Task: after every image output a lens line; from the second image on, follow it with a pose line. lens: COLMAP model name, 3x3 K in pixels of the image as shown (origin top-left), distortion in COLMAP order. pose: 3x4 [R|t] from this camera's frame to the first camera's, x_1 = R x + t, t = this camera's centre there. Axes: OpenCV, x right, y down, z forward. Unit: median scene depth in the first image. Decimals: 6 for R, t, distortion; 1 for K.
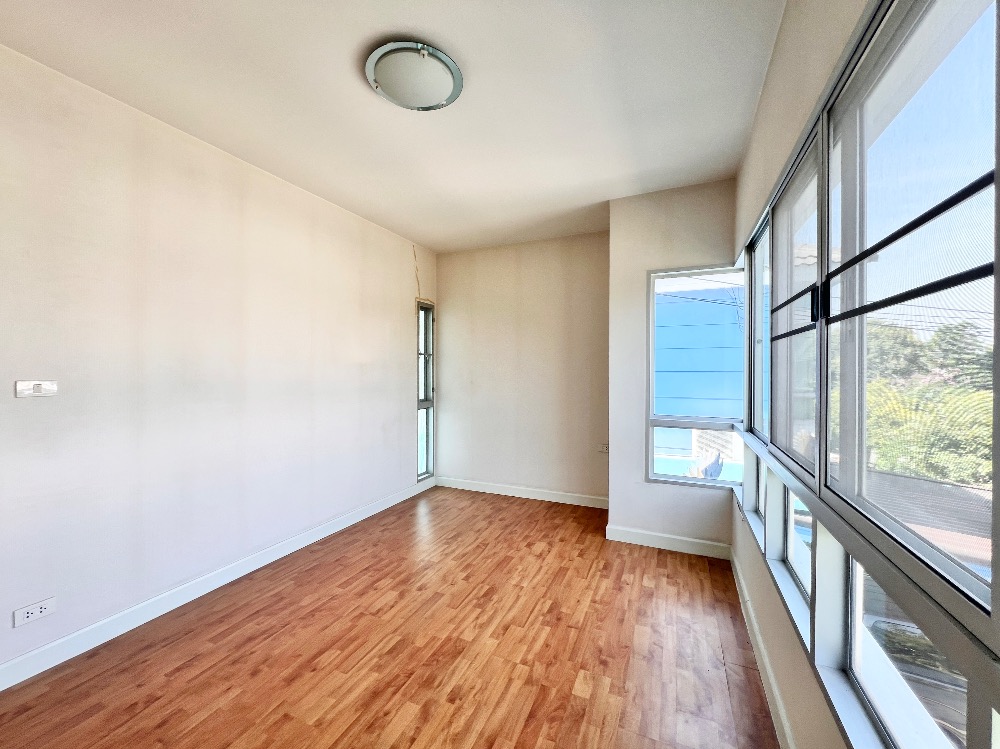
lens RADIAL K [[423.9, 0, 502.8], [0, 423.9, 370.9], [0, 0, 1]] dist [-0.003175, 0.000372]
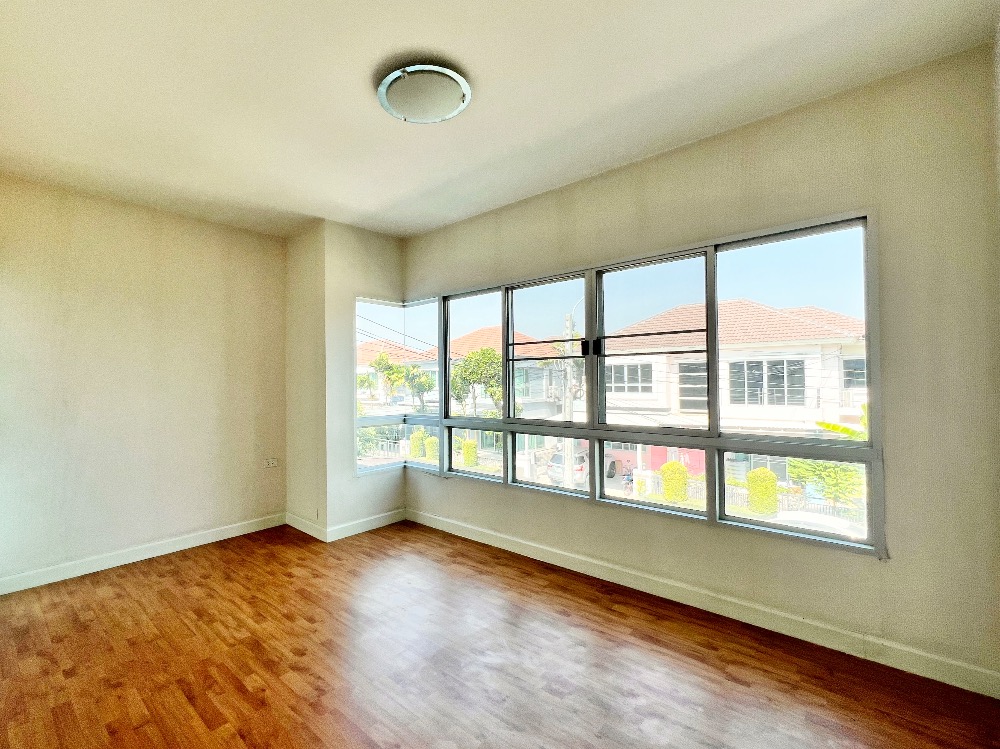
lens RADIAL K [[400.6, 0, 503.5], [0, 400.6, 373.0], [0, 0, 1]] dist [-0.003725, 0.000497]
pose [[0.313593, 0.009568, 0.949509, -0.556481], [0.015568, 0.999763, -0.015216, 0.002963], [-0.949430, 0.019554, 0.313370, 0.275419]]
